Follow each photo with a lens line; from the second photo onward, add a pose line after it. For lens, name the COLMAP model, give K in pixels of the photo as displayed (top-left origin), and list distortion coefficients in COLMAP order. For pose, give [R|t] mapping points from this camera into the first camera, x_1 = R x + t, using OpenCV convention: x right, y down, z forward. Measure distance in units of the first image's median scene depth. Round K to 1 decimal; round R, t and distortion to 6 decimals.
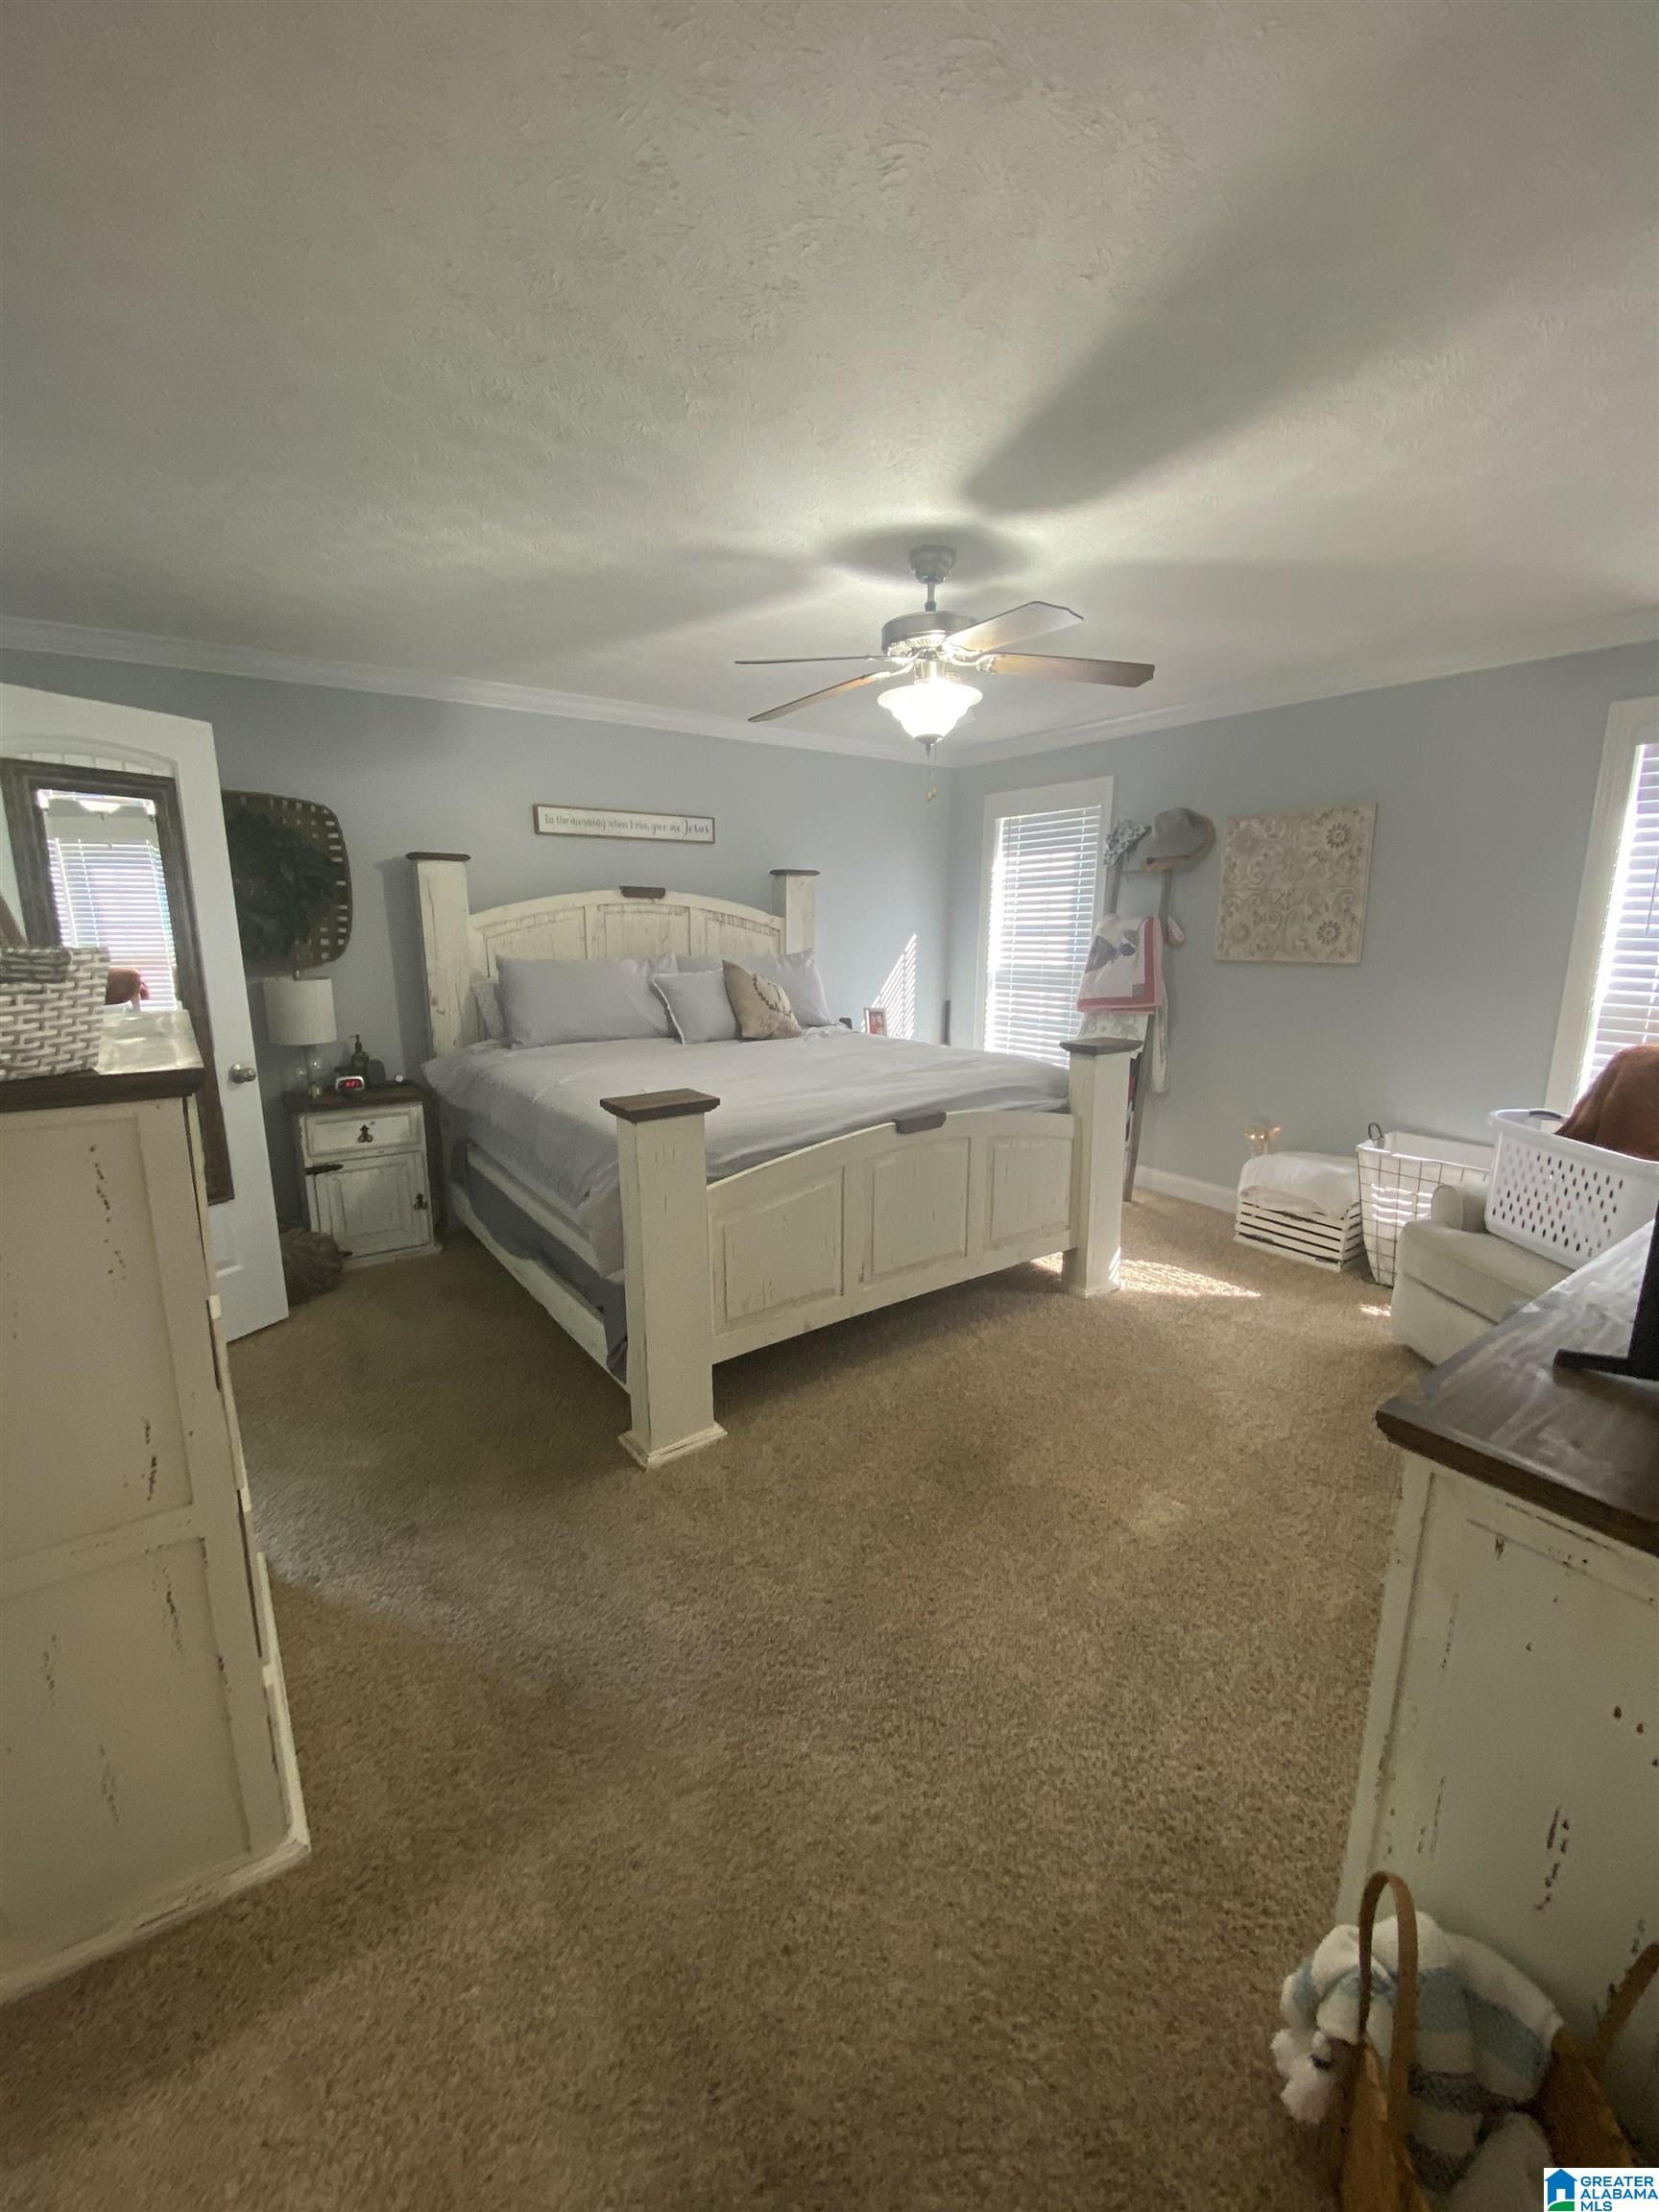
lens RADIAL K [[884.8, 0, 829.5], [0, 884.8, 1106.0], [0, 0, 1]] dist [0.048608, -0.034774]
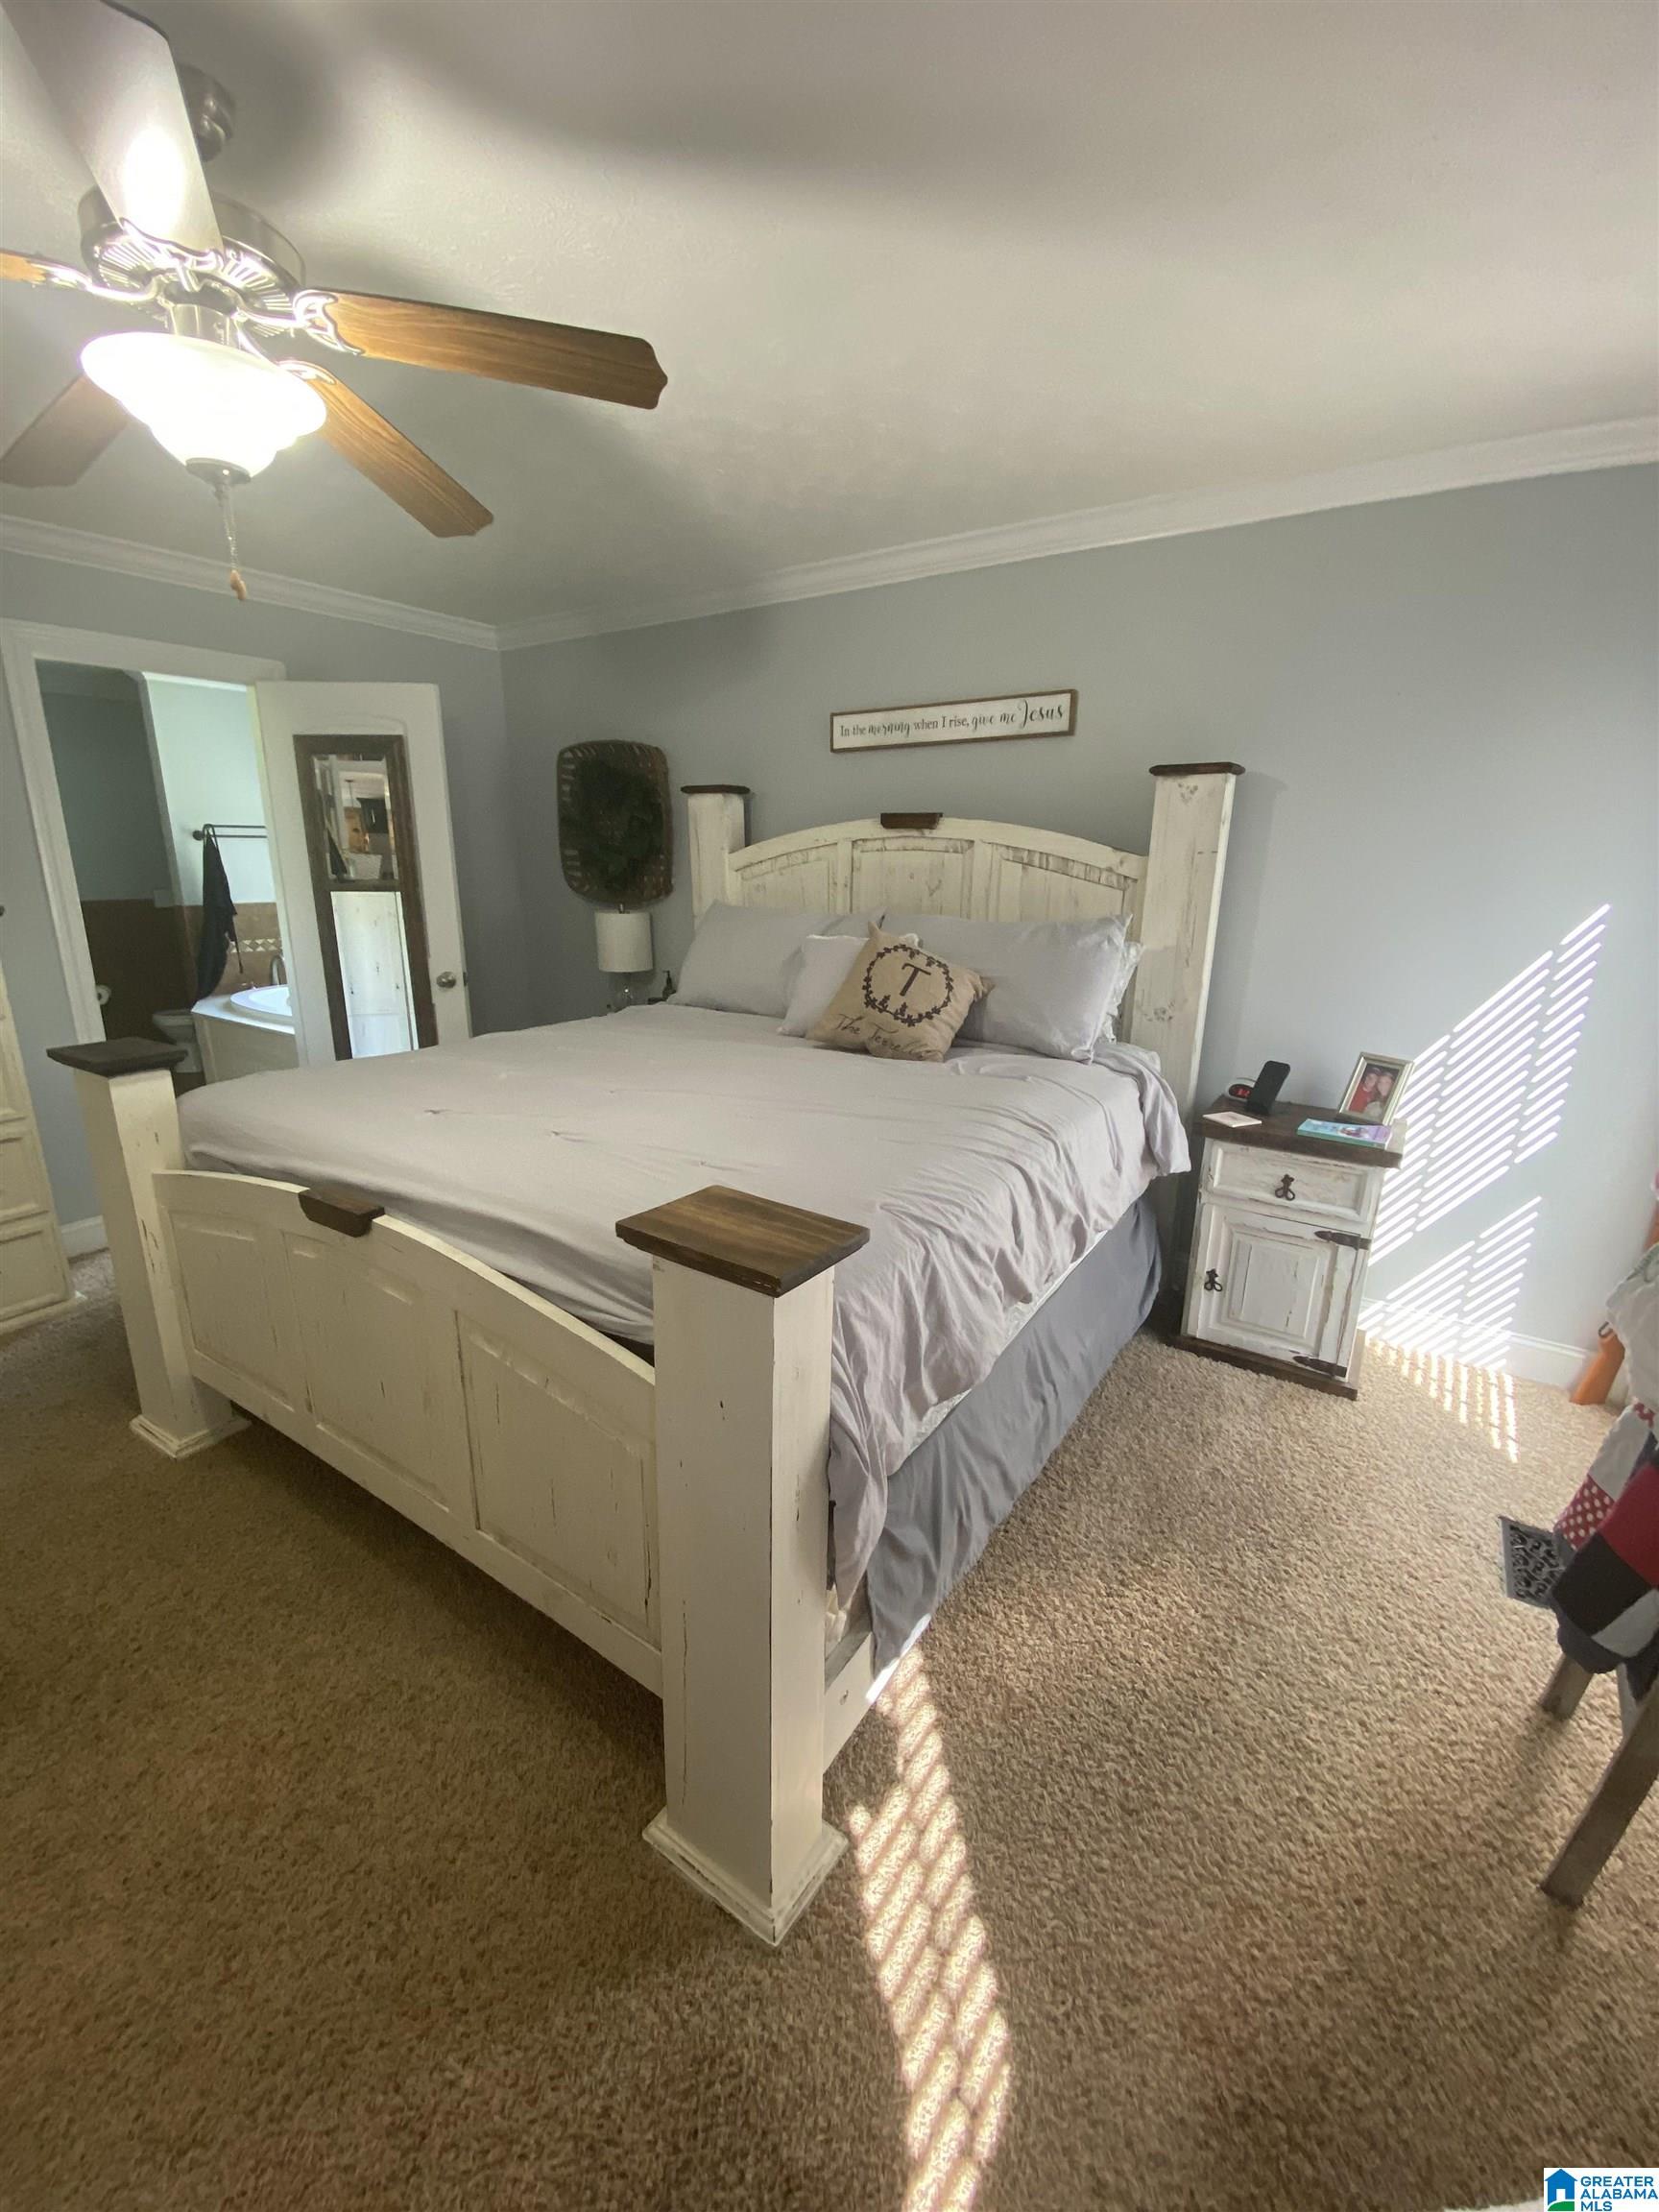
lens RADIAL K [[884.8, 0, 829.5], [0, 884.8, 1106.0], [0, 0, 1]] dist [0.048608, -0.034774]
pose [[0.353234, 0.250006, -0.901512, 0.458855], [-0.209129, 0.960348, 0.184381, -0.138924], [0.911861, 0.123403, 0.391511, 0.689956]]
